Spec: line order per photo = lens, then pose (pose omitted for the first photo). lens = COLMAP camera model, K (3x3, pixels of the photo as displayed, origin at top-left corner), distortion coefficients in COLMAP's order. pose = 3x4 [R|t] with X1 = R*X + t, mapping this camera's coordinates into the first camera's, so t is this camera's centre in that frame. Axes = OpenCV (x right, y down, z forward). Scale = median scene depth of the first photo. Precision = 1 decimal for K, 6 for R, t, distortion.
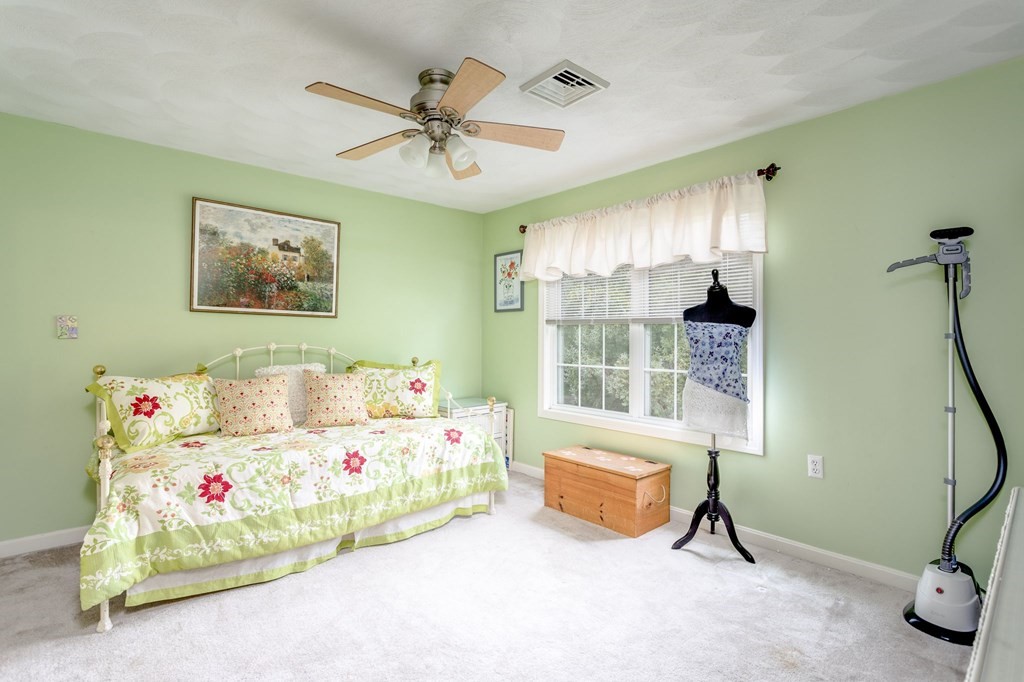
lens RADIAL K [[491.0, 0, 509.9], [0, 491.0, 340.2], [0, 0, 1]] dist [-0.019569, 0.008887]
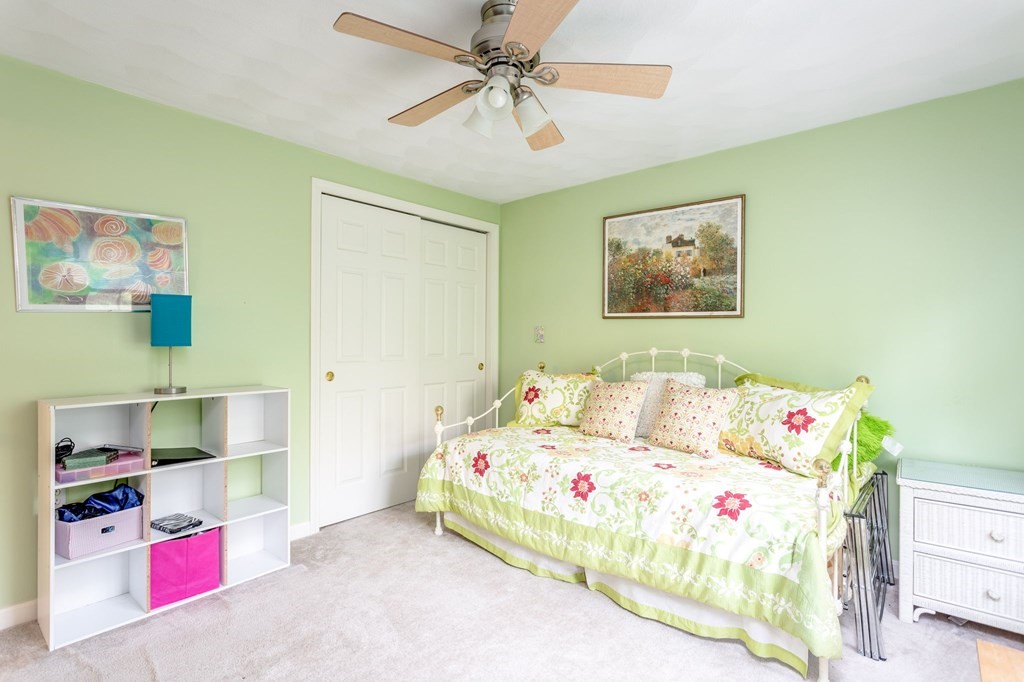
lens RADIAL K [[491.0, 0, 509.9], [0, 491.0, 340.2], [0, 0, 1]] dist [-0.019569, 0.008887]
pose [[0.122979, -0.002284, -0.992407, 0.438500], [-0.009510, 0.999949, -0.003479, -0.003583], [0.992364, 0.009866, 0.122951, 0.633100]]
